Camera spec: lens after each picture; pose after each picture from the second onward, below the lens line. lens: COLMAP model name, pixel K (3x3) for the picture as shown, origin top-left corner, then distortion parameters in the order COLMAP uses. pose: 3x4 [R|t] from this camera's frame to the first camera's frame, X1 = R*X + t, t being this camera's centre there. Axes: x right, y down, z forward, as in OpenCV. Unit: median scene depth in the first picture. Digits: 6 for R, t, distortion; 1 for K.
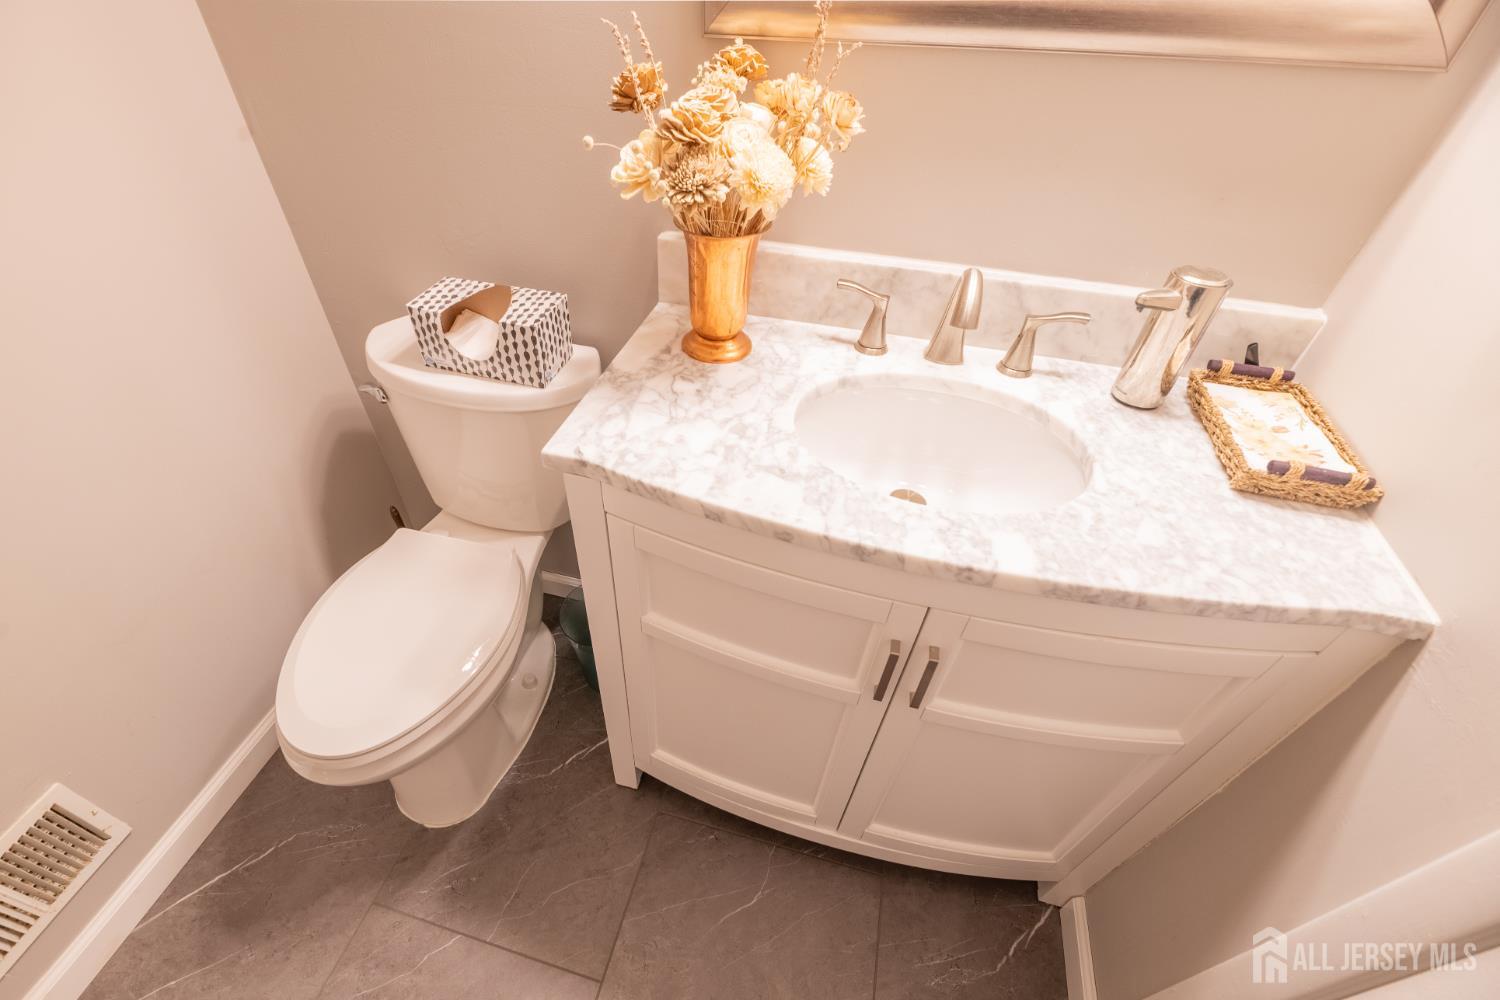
lens RADIAL K [[635.9, 0, 696.9], [0, 635.9, 530.6], [0, 0, 1]] dist [-0.002546, -0.000061]
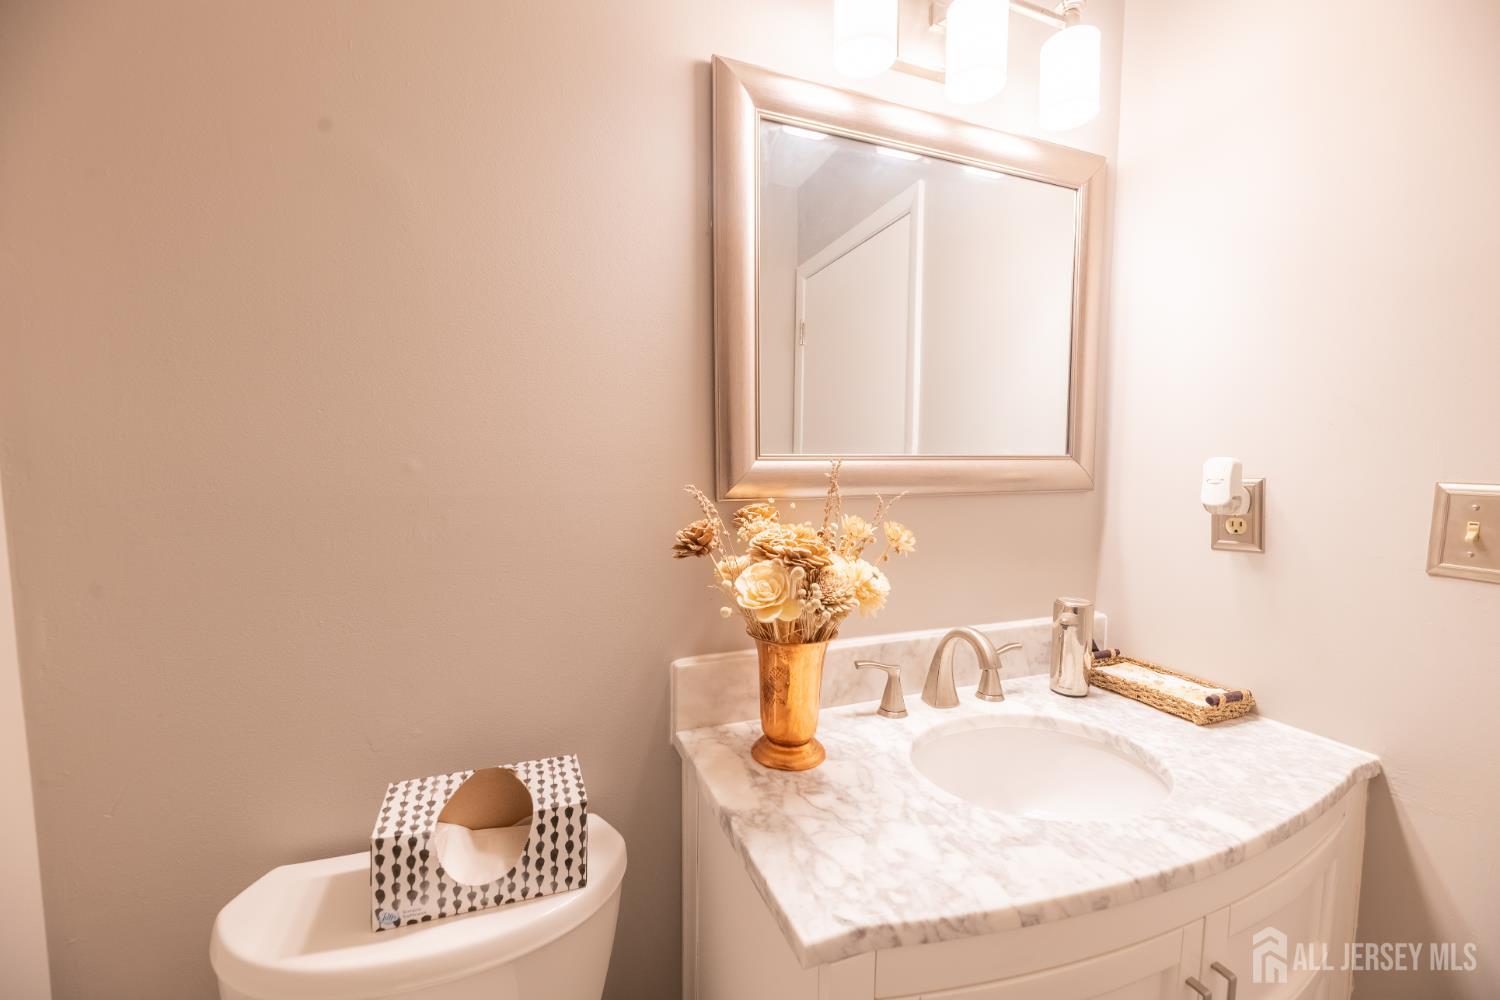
lens RADIAL K [[598.7, 0, 753.7], [0, 598.7, 506.3], [0, 0, 1]] dist [-0.008015, -0.000202]
pose [[0.793651, -0.051554, 0.606185, -0.564398], [0.421090, 0.765702, -0.486194, -0.167918], [-0.439092, 0.641126, 0.629409, 0.232892]]
